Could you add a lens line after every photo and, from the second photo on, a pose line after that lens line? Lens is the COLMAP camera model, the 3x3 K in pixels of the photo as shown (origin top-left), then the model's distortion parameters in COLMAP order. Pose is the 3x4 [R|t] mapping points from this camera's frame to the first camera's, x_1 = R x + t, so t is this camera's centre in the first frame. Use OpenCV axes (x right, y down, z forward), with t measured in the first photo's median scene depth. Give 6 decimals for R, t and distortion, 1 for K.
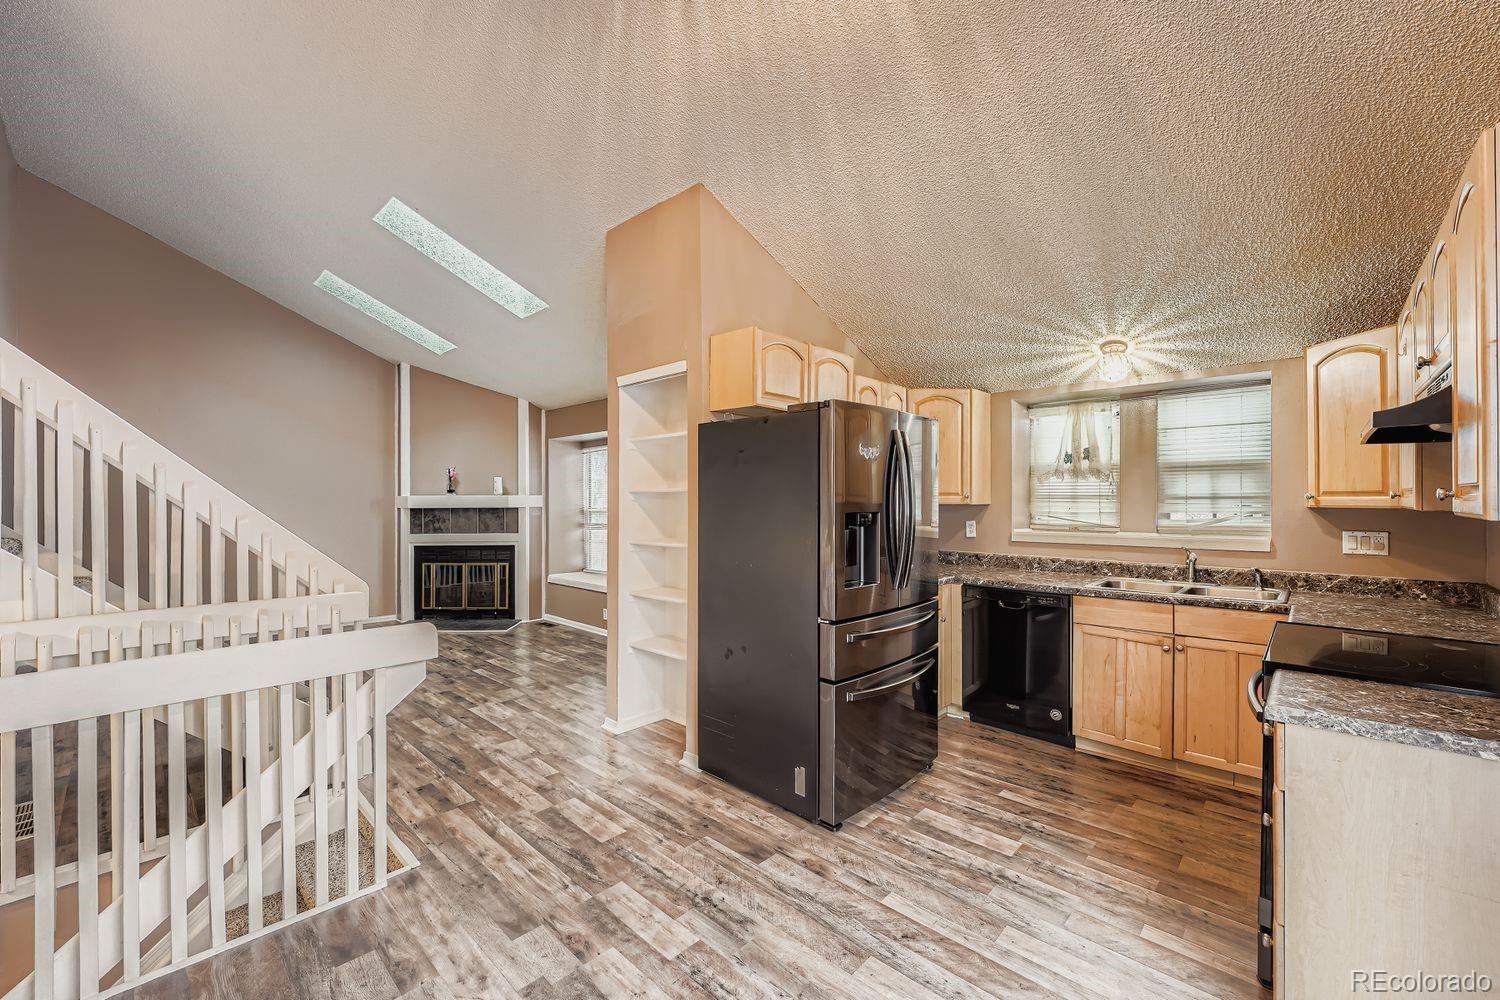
lens RADIAL K [[606.4, 0, 750.0], [0, 606.4, 500.0], [0, 0, 1]] dist [0.000095, 0.000021]
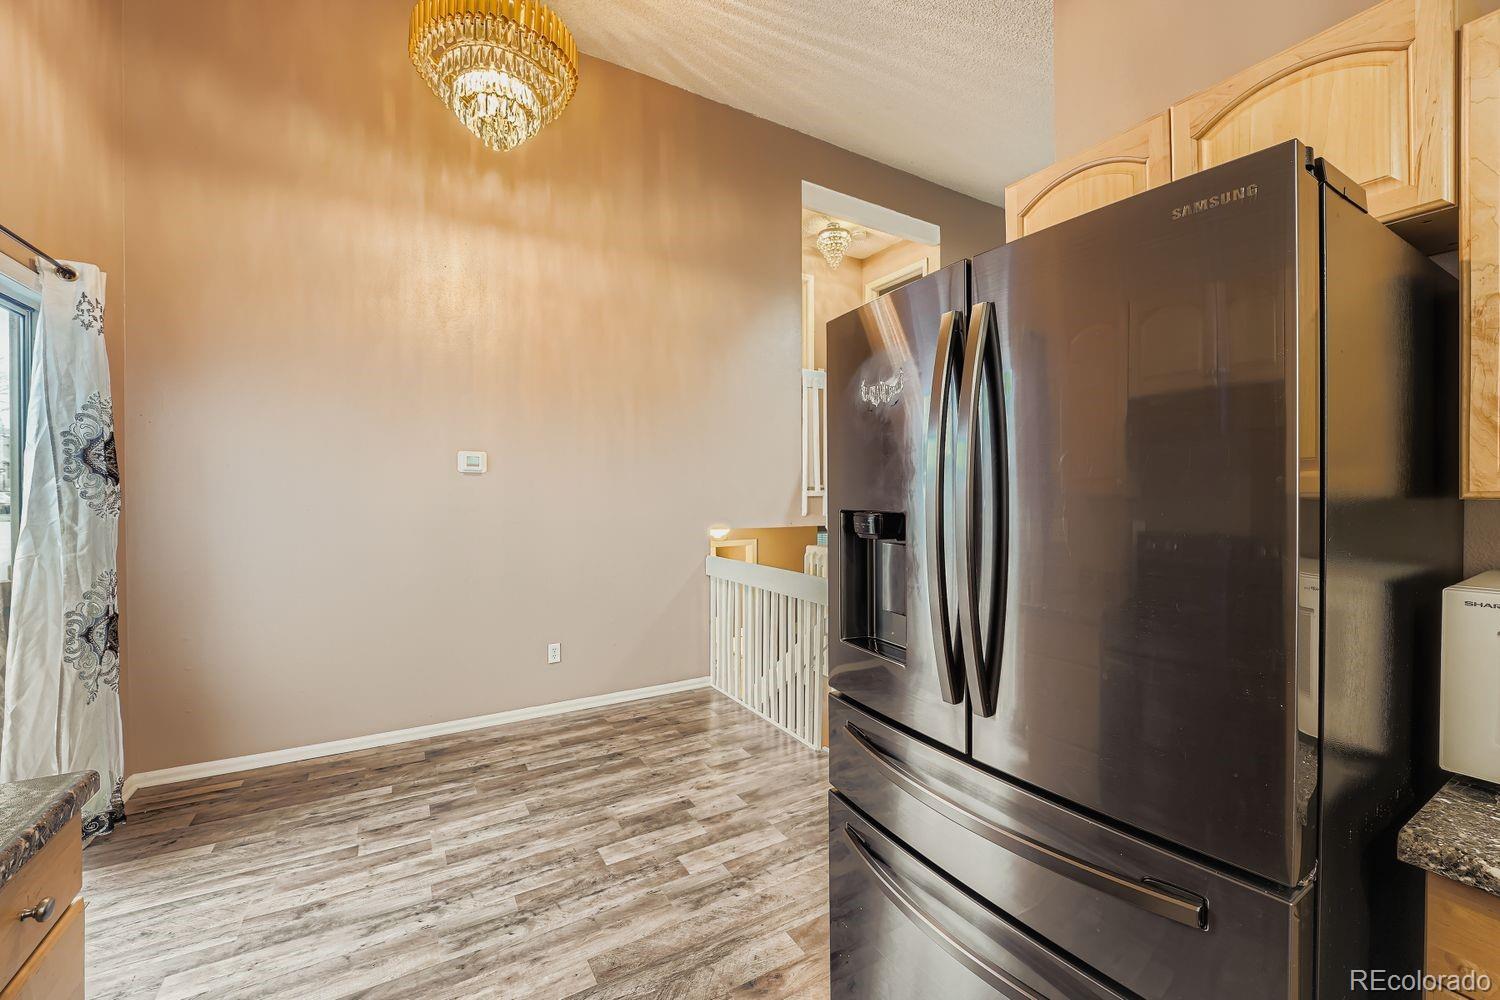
lens RADIAL K [[606.4, 0, 750.0], [0, 606.4, 500.0], [0, 0, 1]] dist [0.000095, 0.000021]
pose [[-0.267075, 0.017634, -0.963514, 0.940633], [0.003301, 0.999843, 0.017384, 0.002311], [0.963670, 0.001463, -0.267092, 1.365315]]
